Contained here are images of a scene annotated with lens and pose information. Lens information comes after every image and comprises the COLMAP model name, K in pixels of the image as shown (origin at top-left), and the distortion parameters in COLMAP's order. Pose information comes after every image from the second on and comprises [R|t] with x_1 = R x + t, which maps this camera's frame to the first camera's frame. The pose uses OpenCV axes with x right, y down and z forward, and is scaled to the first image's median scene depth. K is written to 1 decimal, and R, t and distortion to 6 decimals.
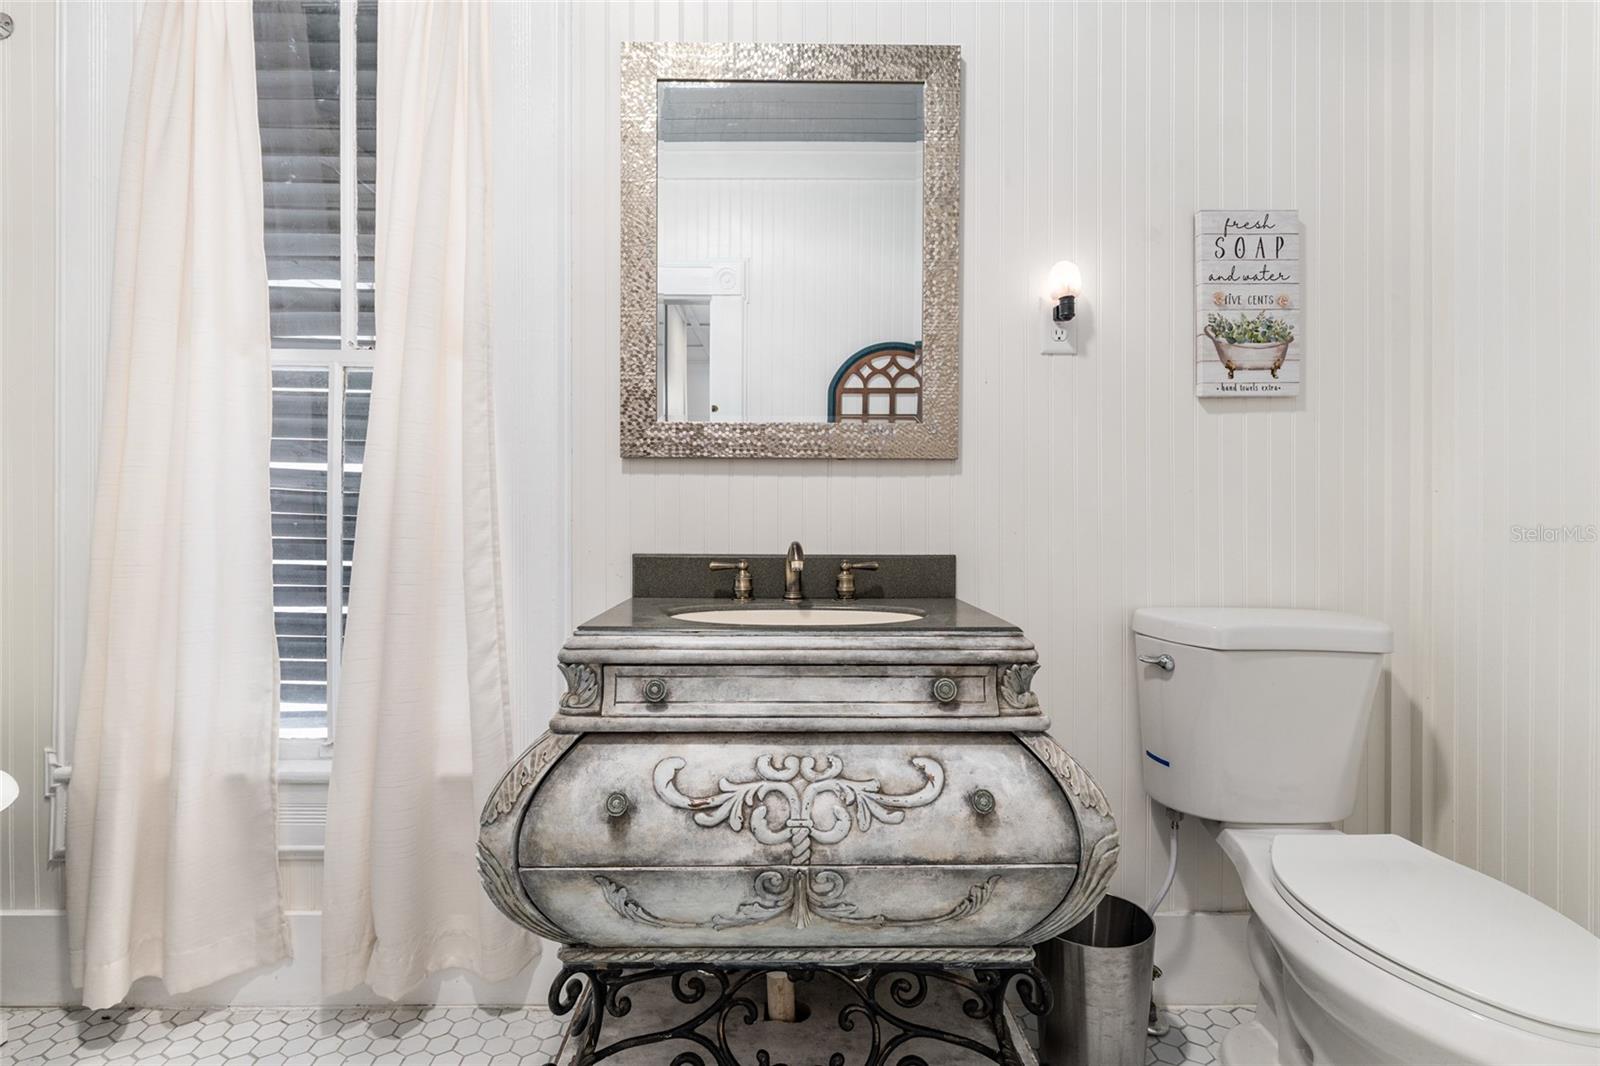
lens RADIAL K [[780.3, 0, 807.1], [0, 780.3, 517.5], [0, 0, 1]] dist [0.002260, -0.000552]
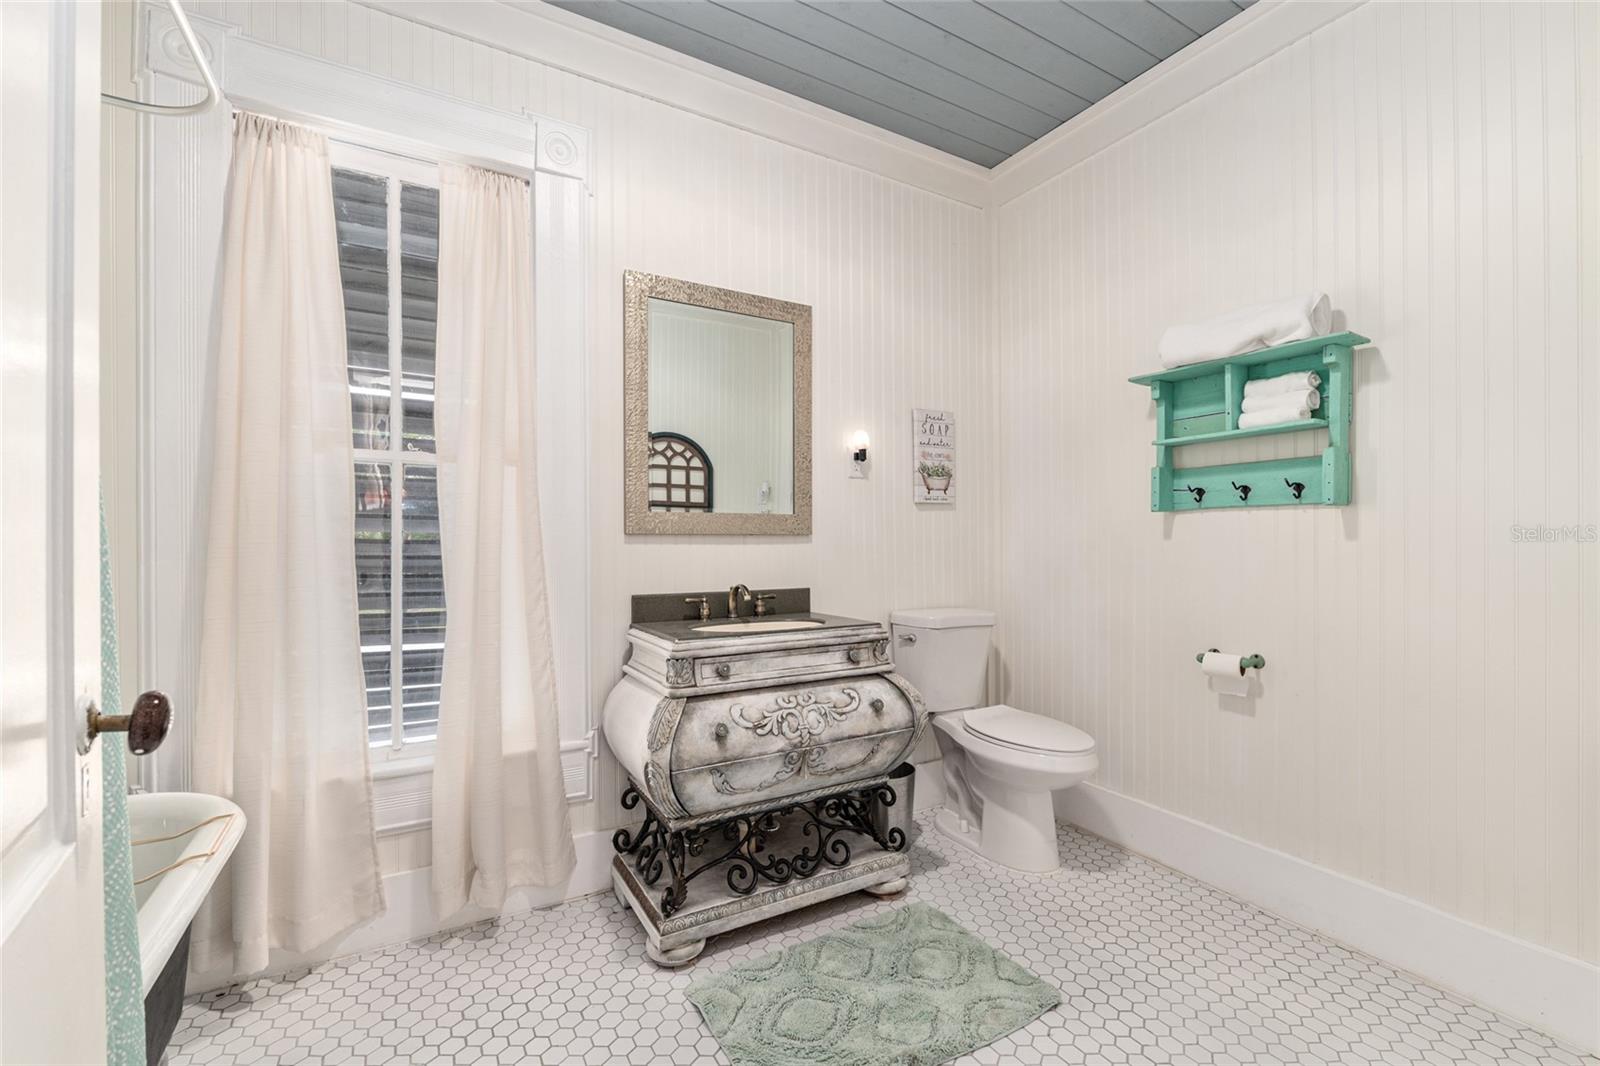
lens RADIAL K [[703.5, 0, 797.6], [0, 703.5, 539.6], [0, 0, 1]] dist [-0.003137, -0.001503]
pose [[0.867337, -0.006074, 0.497685, -0.864969], [0.007855, 0.999968, -0.001485, -0.081817], [-0.497660, 0.005198, 0.867357, -0.529240]]
